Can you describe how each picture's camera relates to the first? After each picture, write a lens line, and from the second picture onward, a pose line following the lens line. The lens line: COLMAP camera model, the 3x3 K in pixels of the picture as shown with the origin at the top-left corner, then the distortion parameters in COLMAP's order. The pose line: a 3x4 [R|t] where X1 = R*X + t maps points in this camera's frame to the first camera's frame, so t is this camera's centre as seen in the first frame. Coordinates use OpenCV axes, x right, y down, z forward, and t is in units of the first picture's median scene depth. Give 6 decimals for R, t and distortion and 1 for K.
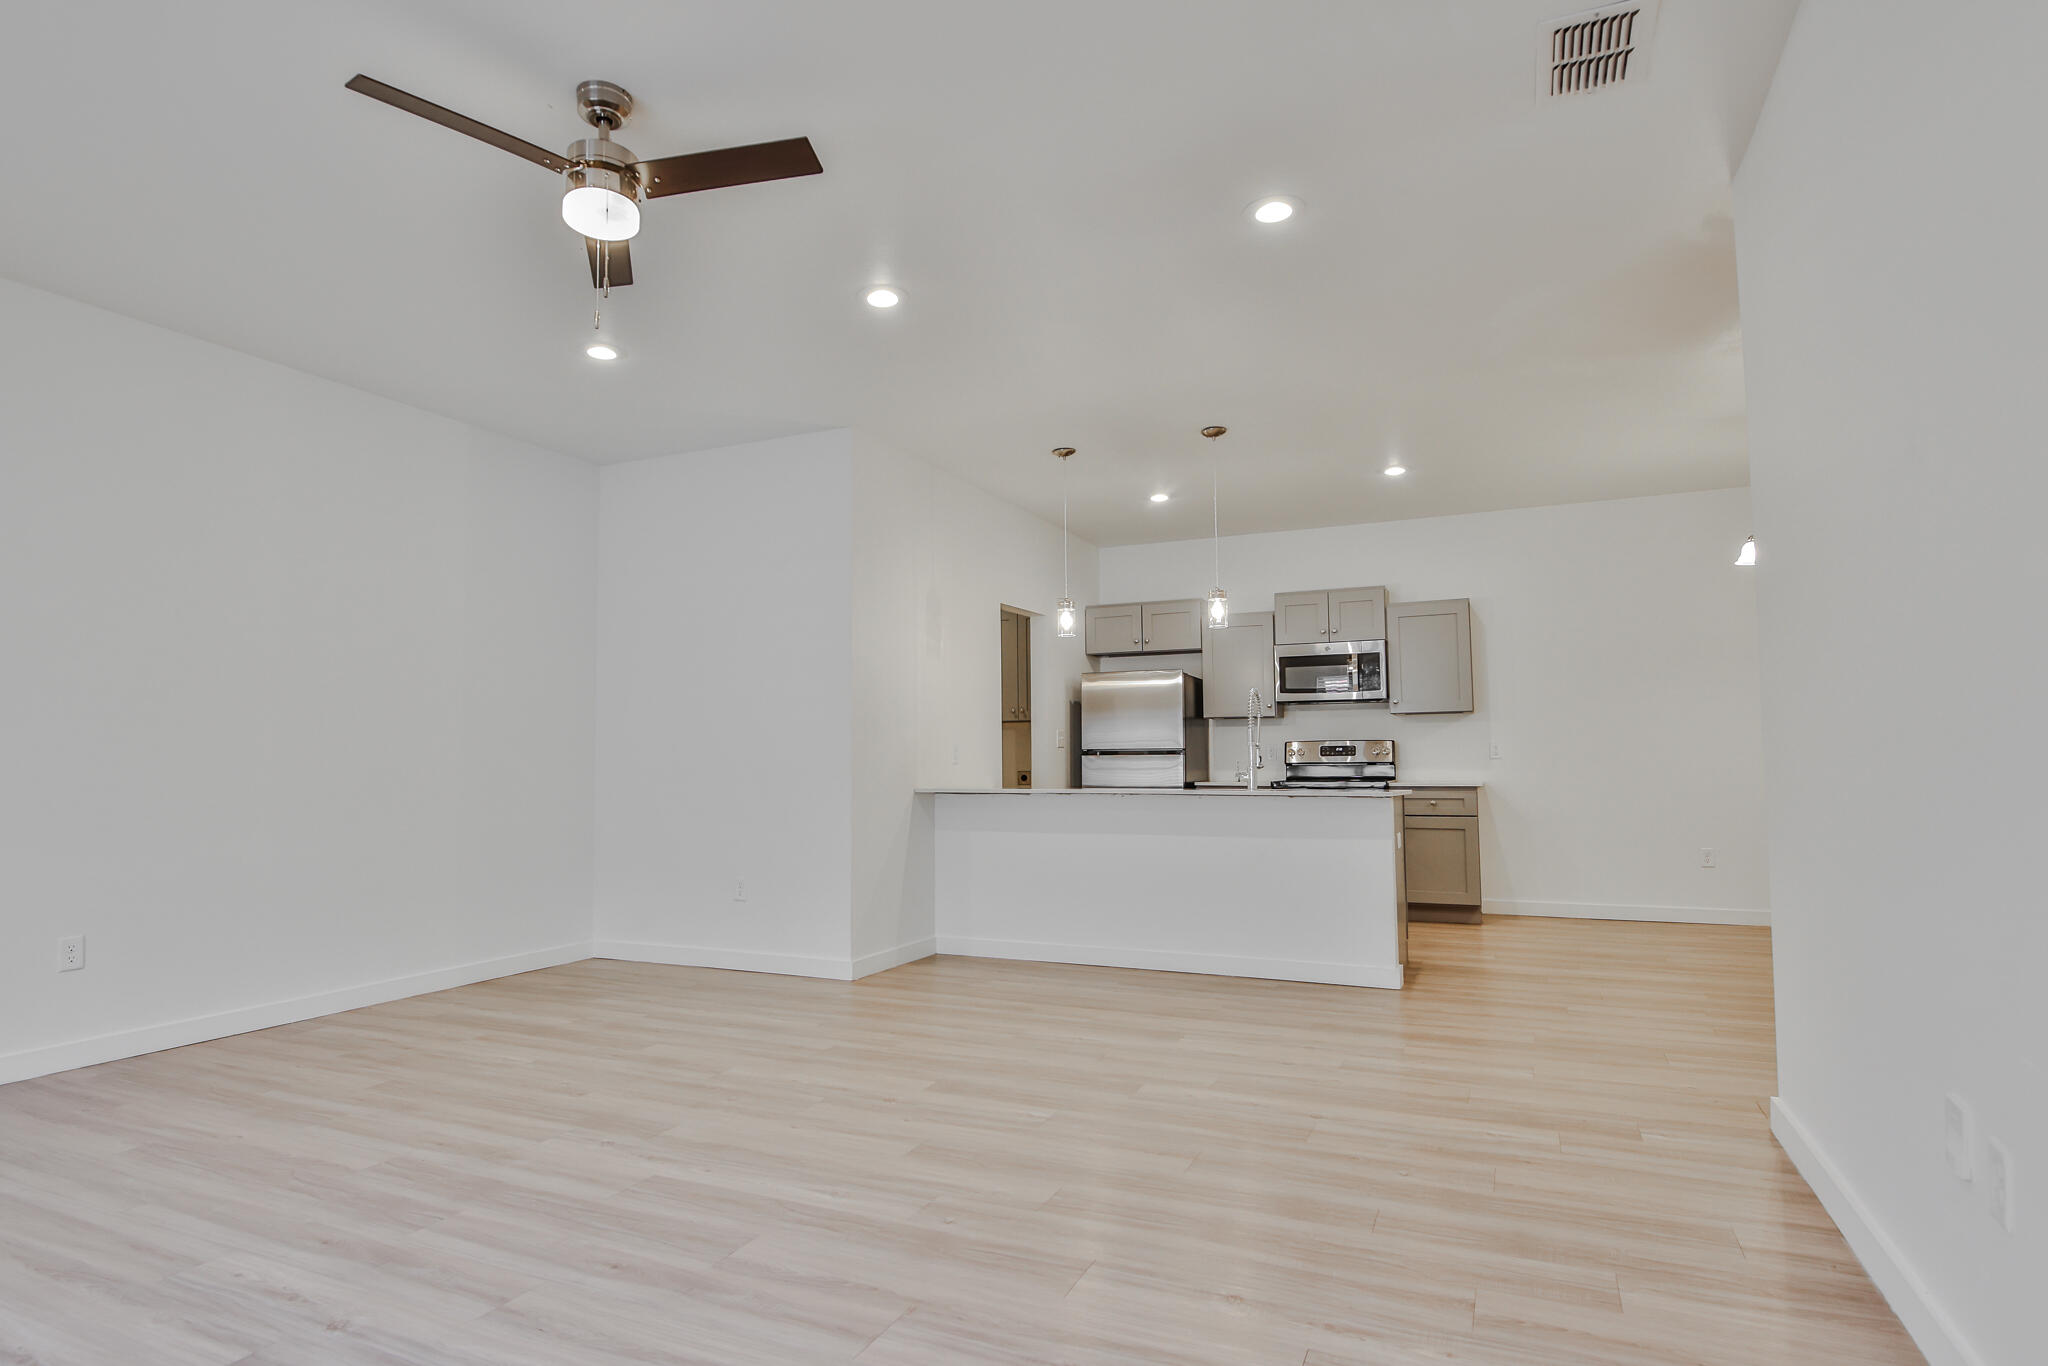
lens RADIAL K [[1044.9, 0, 1024.0], [0, 1044.9, 683.0], [0, 0, 1]] dist [0.004258, 0.000492]
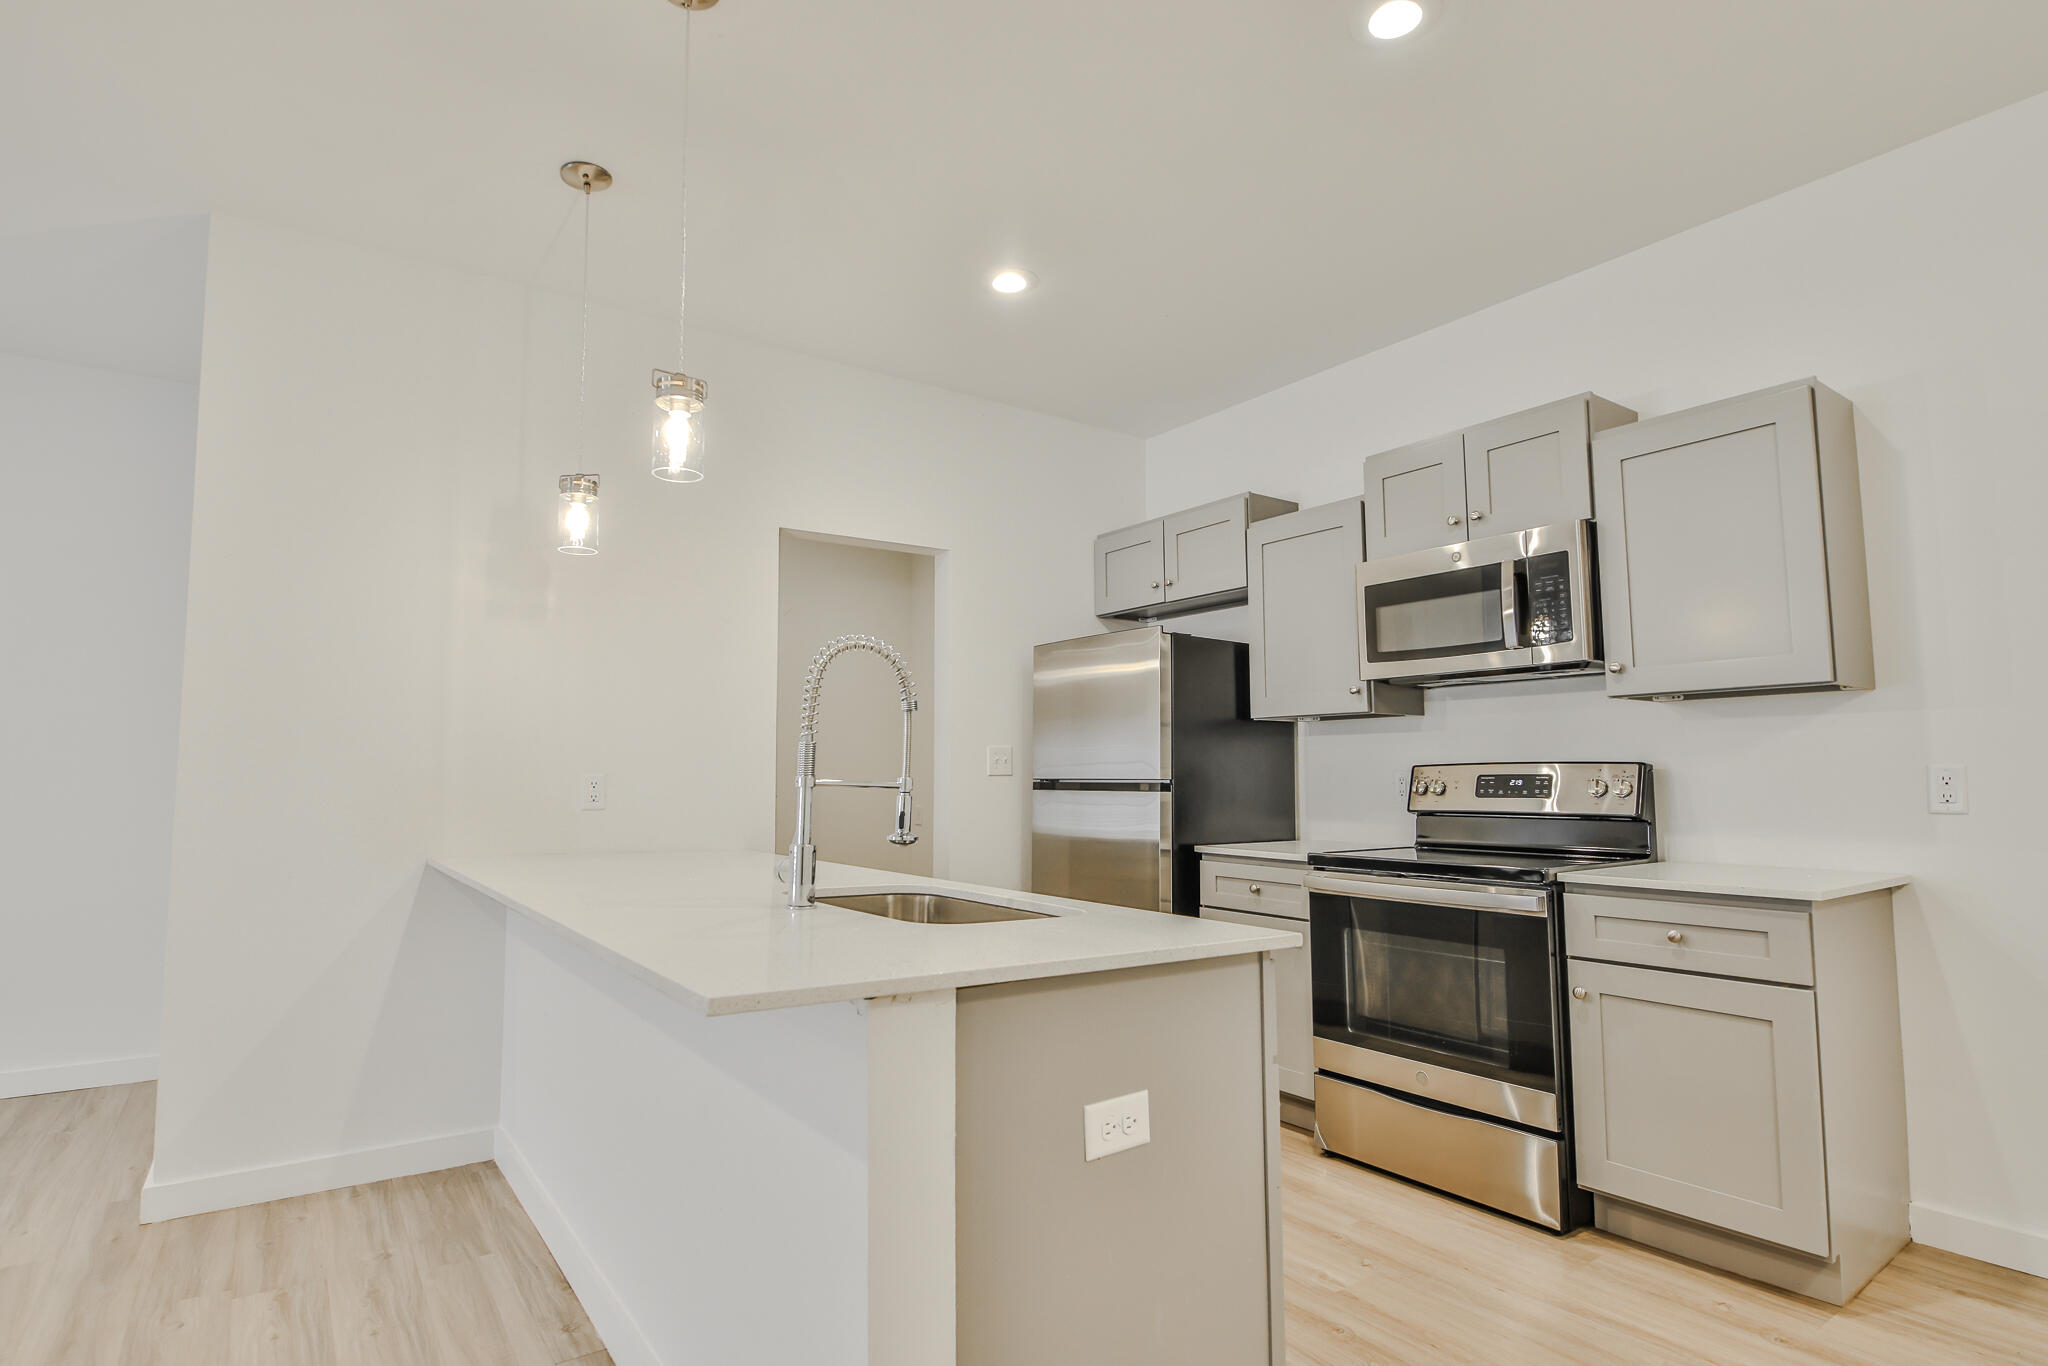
lens RADIAL K [[1014.4, 0, 1017.5], [0, 1014.4, 694.3], [0, 0, 1]] dist [0.000720, 0.000049]
pose [[0.868384, -0.038897, -0.494364, 0.334364], [0.034686, 0.999242, -0.017693, 0.026637], [0.494677, -0.001783, 0.869075, 0.524799]]
